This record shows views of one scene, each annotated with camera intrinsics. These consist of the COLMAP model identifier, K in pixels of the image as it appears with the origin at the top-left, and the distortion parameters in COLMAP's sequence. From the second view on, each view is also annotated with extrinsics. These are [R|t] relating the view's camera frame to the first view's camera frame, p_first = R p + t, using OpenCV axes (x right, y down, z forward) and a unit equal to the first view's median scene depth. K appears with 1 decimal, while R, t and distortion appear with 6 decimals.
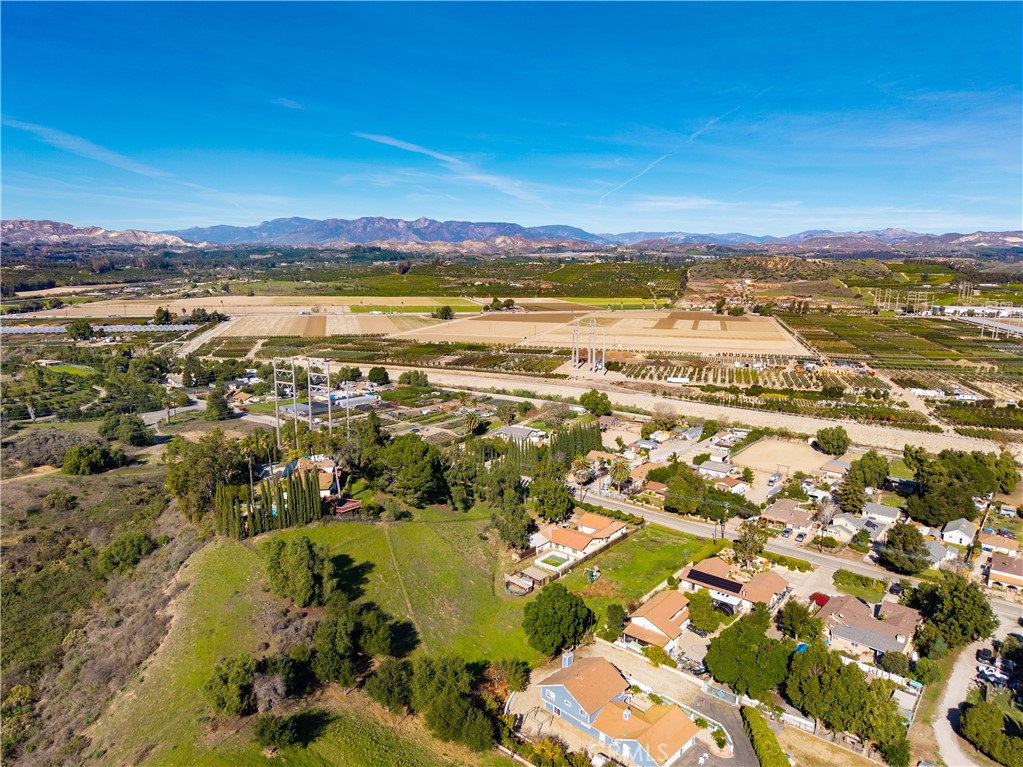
lens RADIAL K [[687.2, 0, 515.9], [0, 687.2, 381.9], [0, 0, 1]] dist [0.037952, -0.043099]
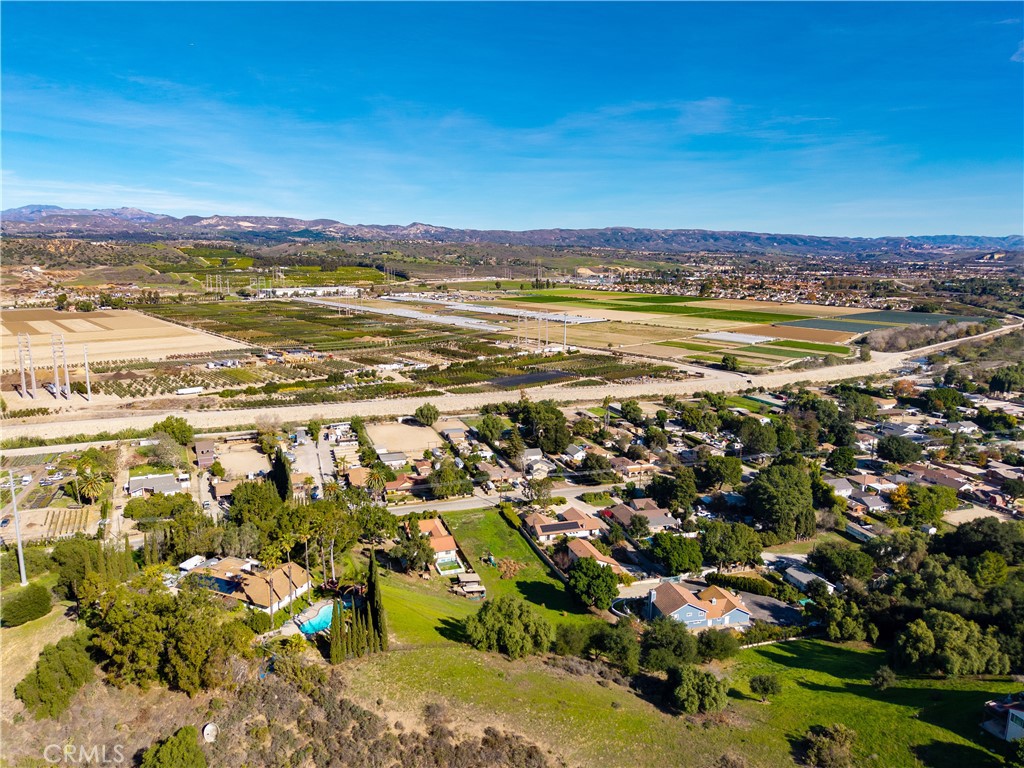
lens RADIAL K [[683.8, 0, 514.8], [0, 683.8, 380.9], [0, 0, 1]] dist [0.034053, -0.040757]
pose [[0.543355, -0.160026, 0.824110, -0.124656], [0.136083, 0.985470, 0.101636, -0.021576], [-0.828400, 0.056923, 0.557237, 0.048042]]
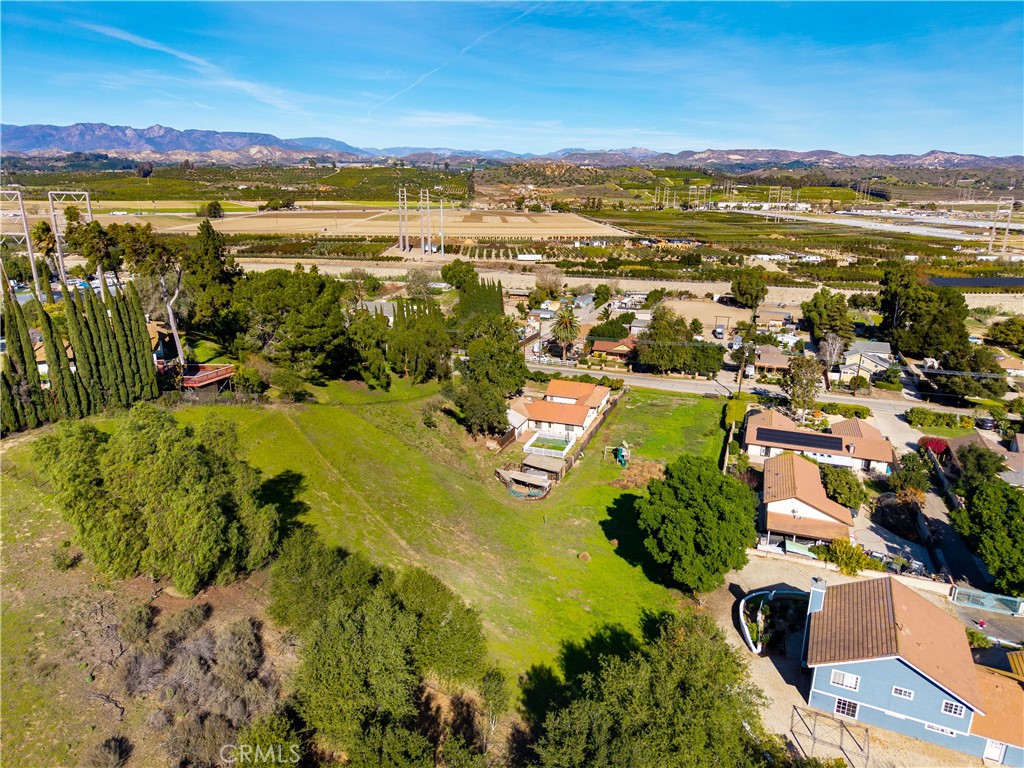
lens RADIAL K [[683.8, 0, 514.8], [0, 683.8, 380.9], [0, 0, 1]] dist [0.034053, -0.040757]
pose [[0.947548, -0.088244, 0.307189, -0.027913], [0.053066, 0.991226, 0.121055, 0.020451], [-0.315176, -0.098404, 0.943918, 0.069328]]
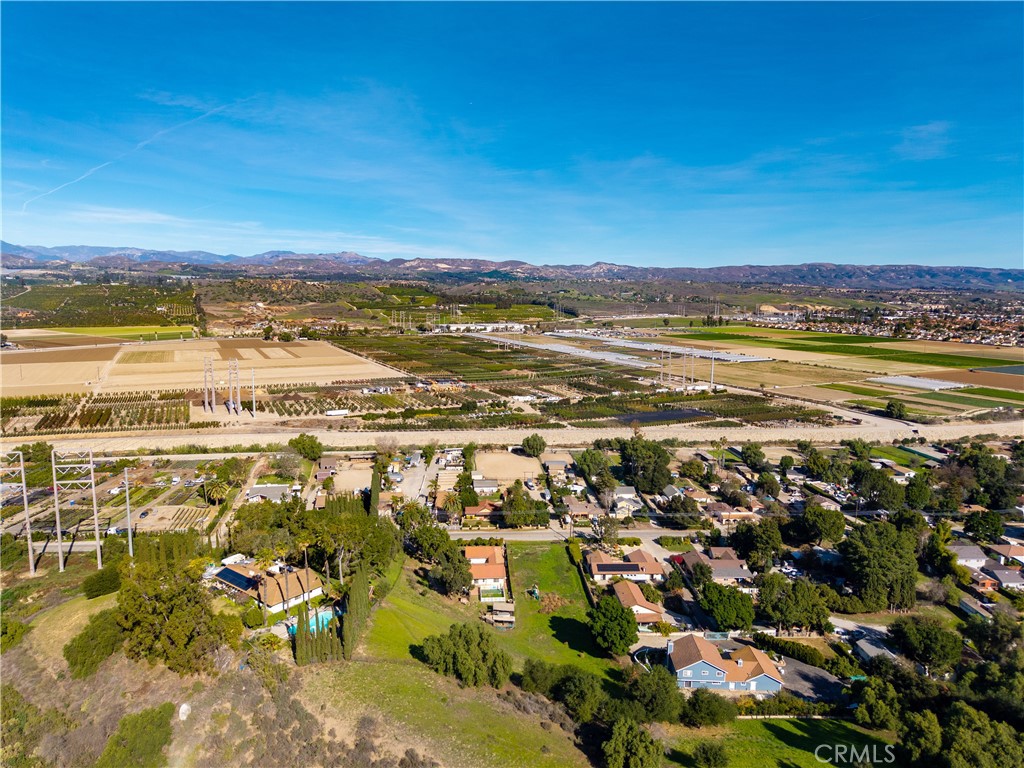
lens RADIAL K [[683.8, 0, 514.8], [0, 683.8, 380.9], [0, 0, 1]] dist [0.034053, -0.040757]
pose [[0.744414, -0.093496, 0.661141, -0.102326], [0.111456, 0.993656, 0.015025, -0.015092], [-0.658351, 0.062504, 0.750112, 0.022423]]
